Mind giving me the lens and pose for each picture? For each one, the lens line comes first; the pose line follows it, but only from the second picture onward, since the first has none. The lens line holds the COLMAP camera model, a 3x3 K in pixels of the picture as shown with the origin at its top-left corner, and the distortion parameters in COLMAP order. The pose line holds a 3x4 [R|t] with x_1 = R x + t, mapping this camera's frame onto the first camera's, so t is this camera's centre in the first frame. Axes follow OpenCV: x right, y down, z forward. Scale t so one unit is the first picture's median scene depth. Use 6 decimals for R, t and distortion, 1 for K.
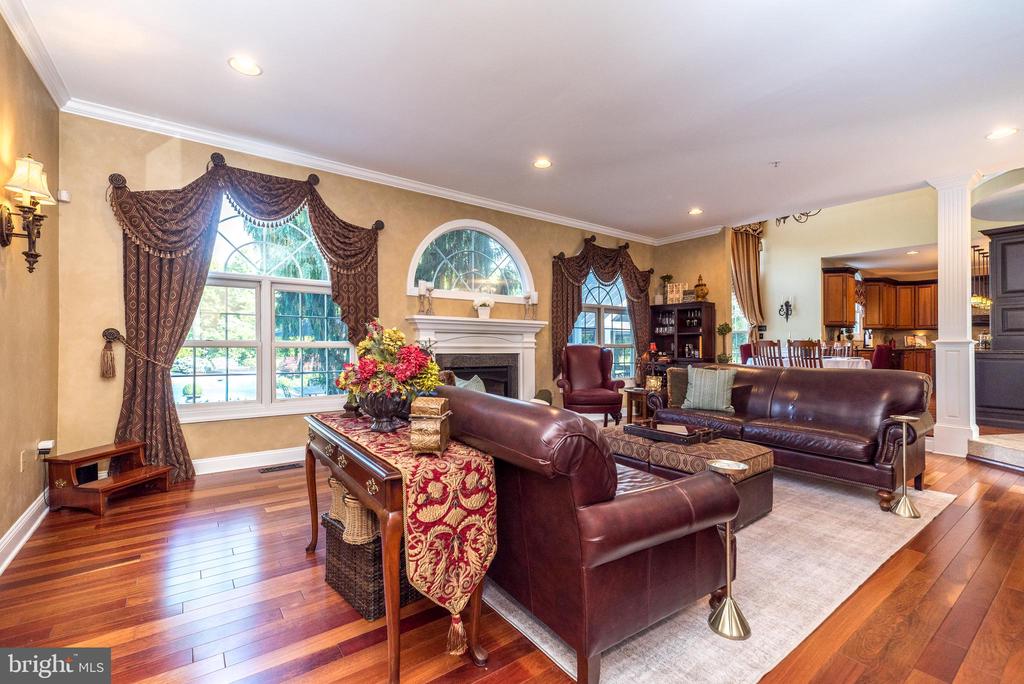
lens RADIAL K [[443.0, 0, 513.5], [0, 443.0, 337.5], [0, 0, 1]] dist [0.016034, 0.000100]
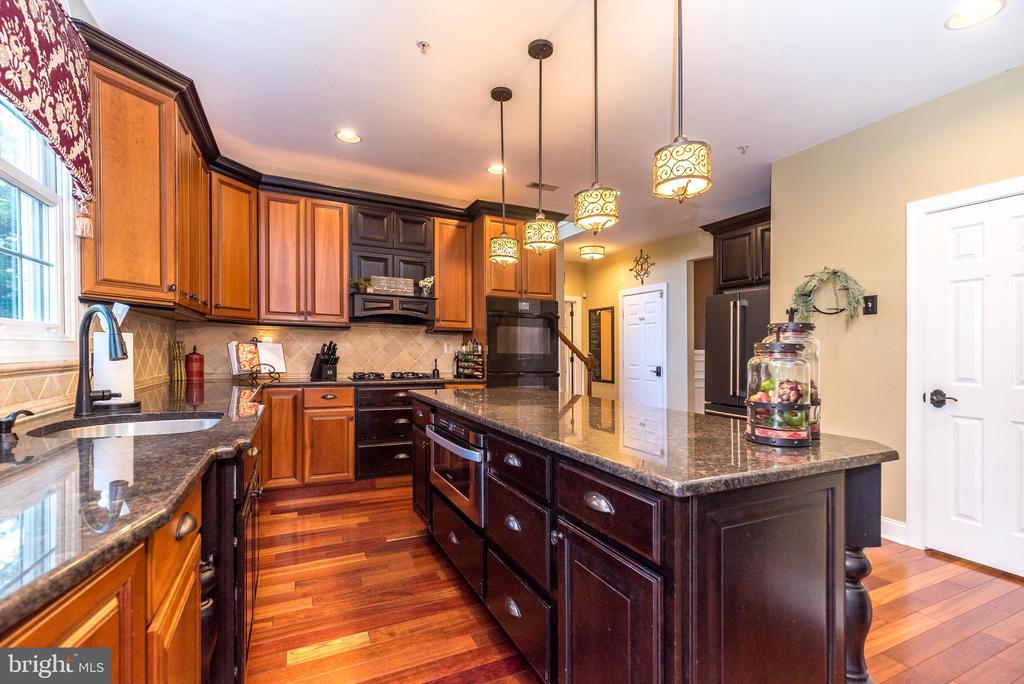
lens RADIAL K [[459.2, 0, 512.1], [0, 459.2, 368.2], [0, 0, 1]] dist [0.002757, 0.000034]
pose [[0.190590, -0.032606, 0.981128, 0.963644], [-0.029406, 0.998810, 0.038906, -0.005465], [-0.981229, -0.036266, 0.189404, 1.209720]]
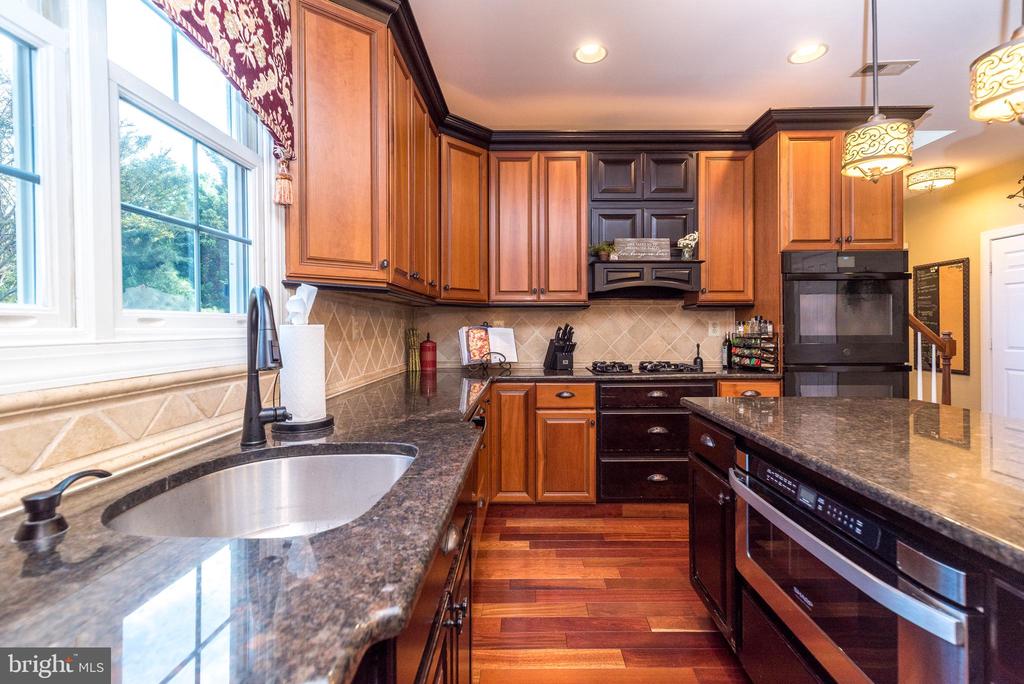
lens RADIAL K [[457.5, 0, 513.3], [0, 457.5, 356.2], [0, 0, 1]] dist [0.002846, 0.000097]
pose [[0.620189, -0.051403, 0.782766, 1.084714], [-0.006804, 0.997461, 0.070893, -0.009989], [-0.784423, -0.049294, 0.618265, 1.294766]]
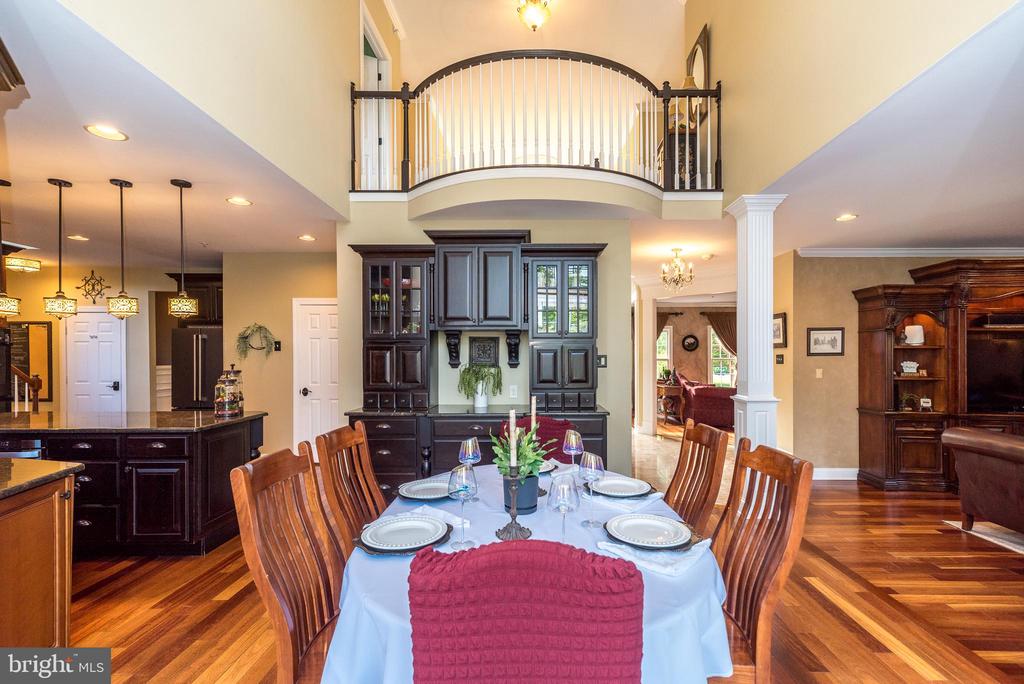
lens RADIAL K [[443.0, 0, 513.5], [0, 443.0, 337.5], [0, 0, 1]] dist [0.016034, 0.000100]
pose [[-0.781798, 0.026930, 0.622950, 0.599555], [-0.008597, 0.998506, -0.053955, -0.034422], [-0.623472, -0.047538, -0.780399, 1.333075]]
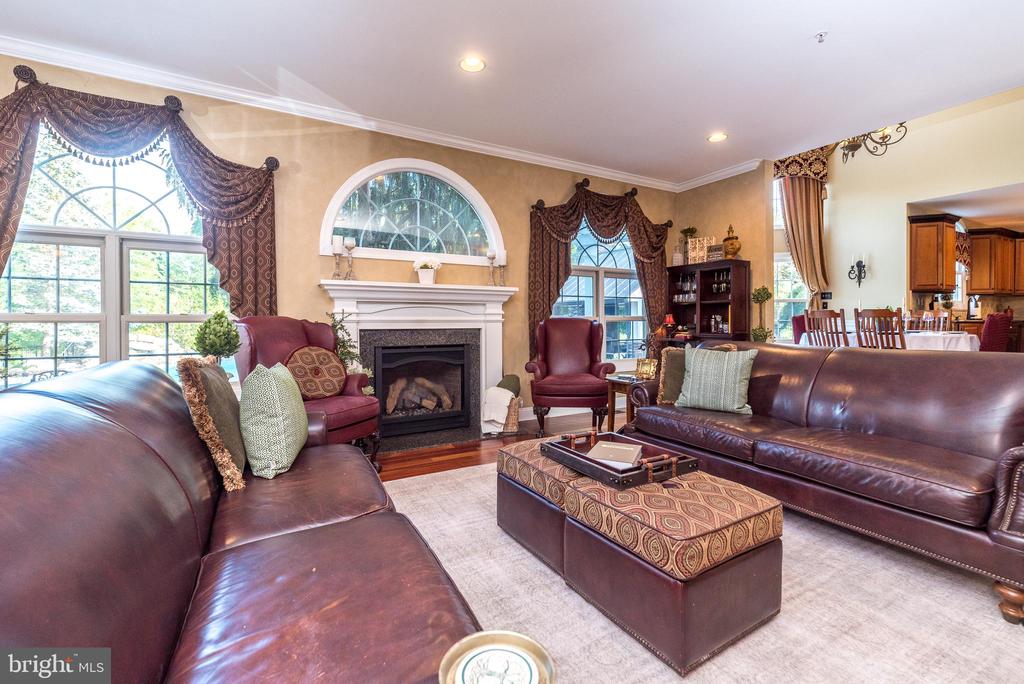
lens RADIAL K [[451.3, 0, 512.9], [0, 451.3, 319.2], [0, 0, 1]] dist [0.013274, -0.000069]
pose [[0.992966, -0.007382, -0.118168, 0.142145], [0.009113, 0.999859, 0.014112, 0.007325], [0.118047, -0.015089, 0.992893, 0.181479]]
